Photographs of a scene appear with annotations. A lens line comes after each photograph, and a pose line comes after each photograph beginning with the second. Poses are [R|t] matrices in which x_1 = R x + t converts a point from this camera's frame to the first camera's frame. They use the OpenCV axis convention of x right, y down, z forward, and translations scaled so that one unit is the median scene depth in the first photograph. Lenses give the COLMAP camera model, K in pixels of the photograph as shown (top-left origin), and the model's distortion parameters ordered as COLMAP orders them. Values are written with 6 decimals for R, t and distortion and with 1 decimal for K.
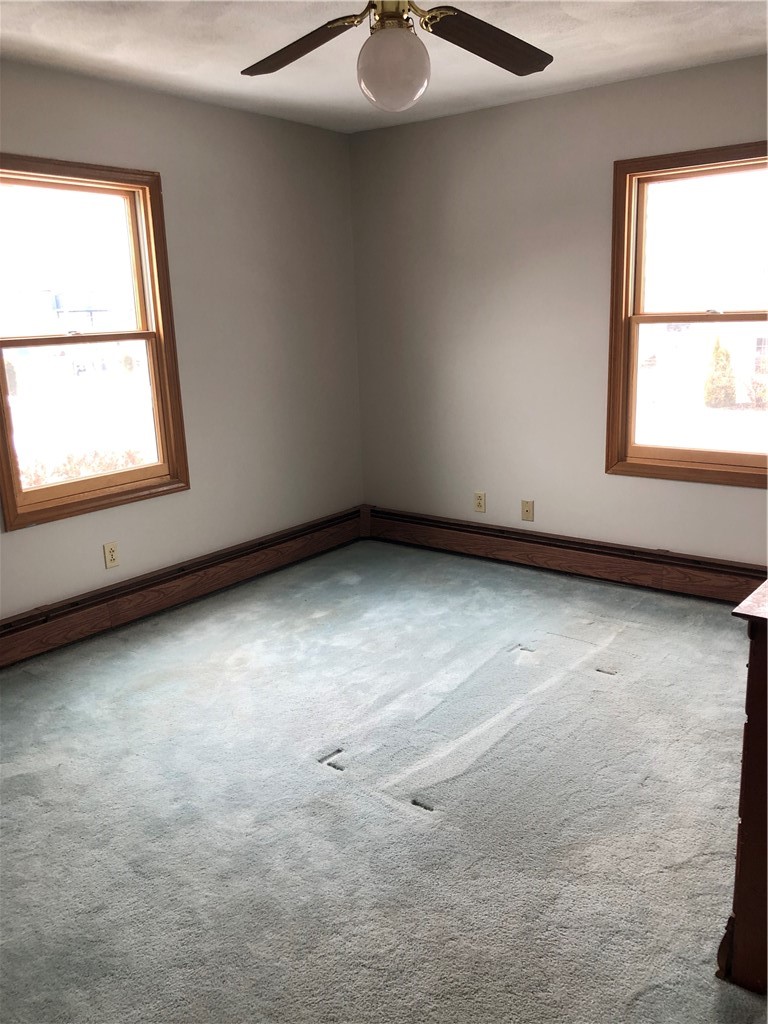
lens RADIAL K [[839.2, 0, 385.4], [0, 839.2, 515.1], [0, 0, 1]] dist [0.051264, -0.063856]
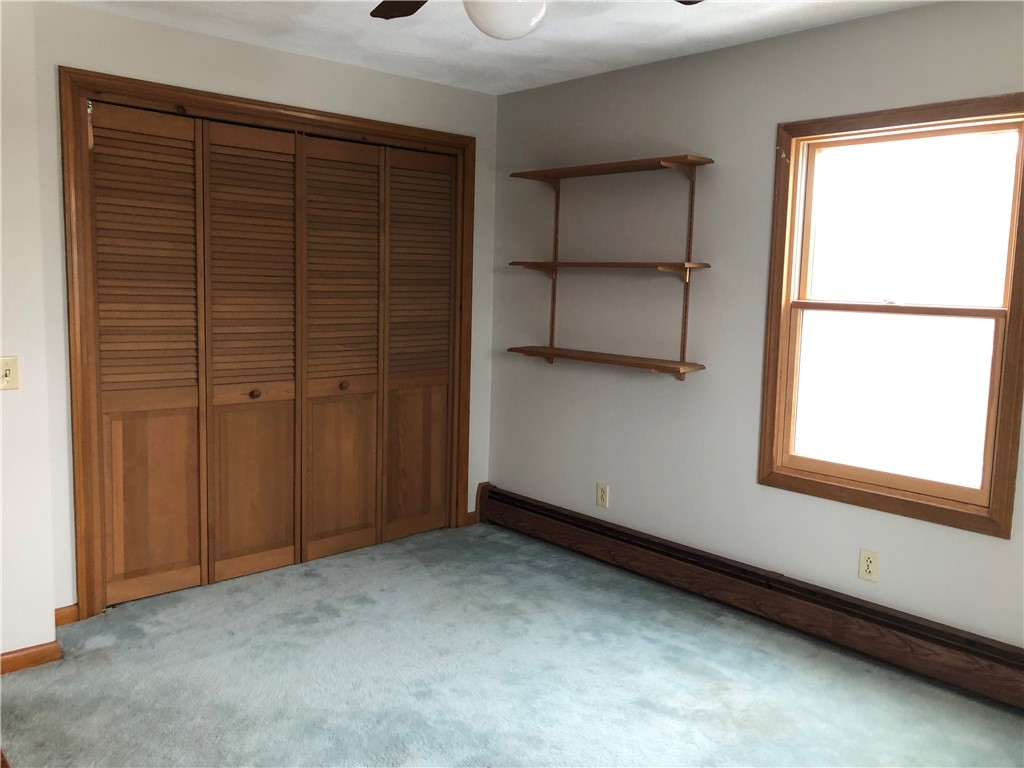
lens RADIAL K [[839.2, 0, 515.4], [0, 839.2, 385.8], [0, 0, 1]] dist [0.051264, -0.063856]
pose [[-0.163972, 0.158301, -0.973681, 0.509550], [-0.258764, 0.945574, 0.197308, -0.192857], [0.951922, 0.284306, -0.114085, 0.714716]]
